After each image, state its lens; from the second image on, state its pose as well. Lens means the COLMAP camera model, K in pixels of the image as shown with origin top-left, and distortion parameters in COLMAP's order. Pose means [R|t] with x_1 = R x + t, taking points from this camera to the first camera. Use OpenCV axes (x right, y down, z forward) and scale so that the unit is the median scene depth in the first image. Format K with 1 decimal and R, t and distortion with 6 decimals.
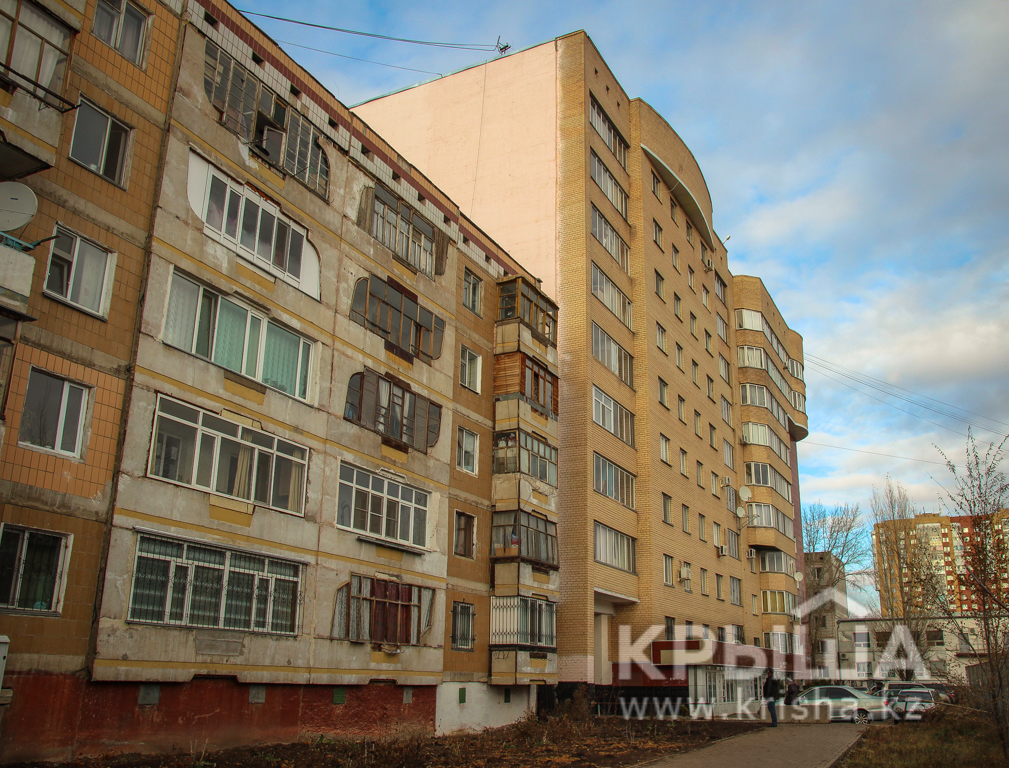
lens RADIAL K [[943.5, 0, 504.5], [0, 943.5, 384.0], [0, 0, 1]] dist [-0.001901, -0.000716]
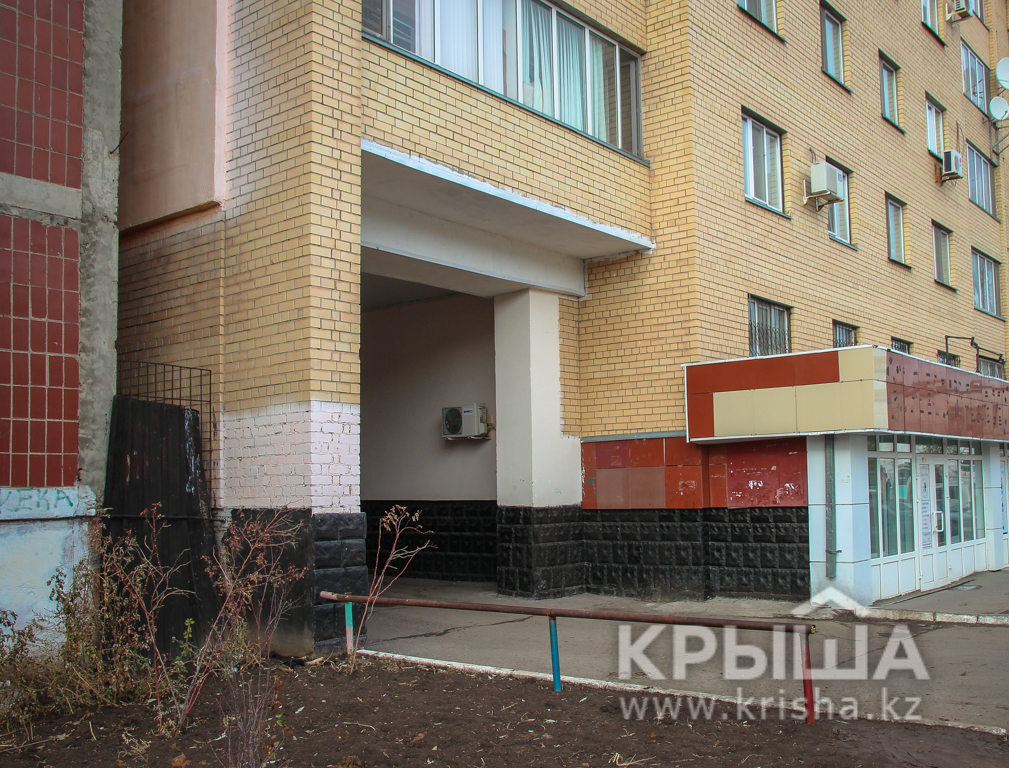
lens RADIAL K [[1026.1, 0, 504.5], [0, 1026.1, 384.0], [0, 0, 1]] dist [-0.002933, 0.003178]
pose [[0.977218, -0.051687, -0.205846, 0.159517], [0.092510, 0.976641, 0.193946, 0.200792], [0.191014, -0.208570, 0.959173, 0.644059]]
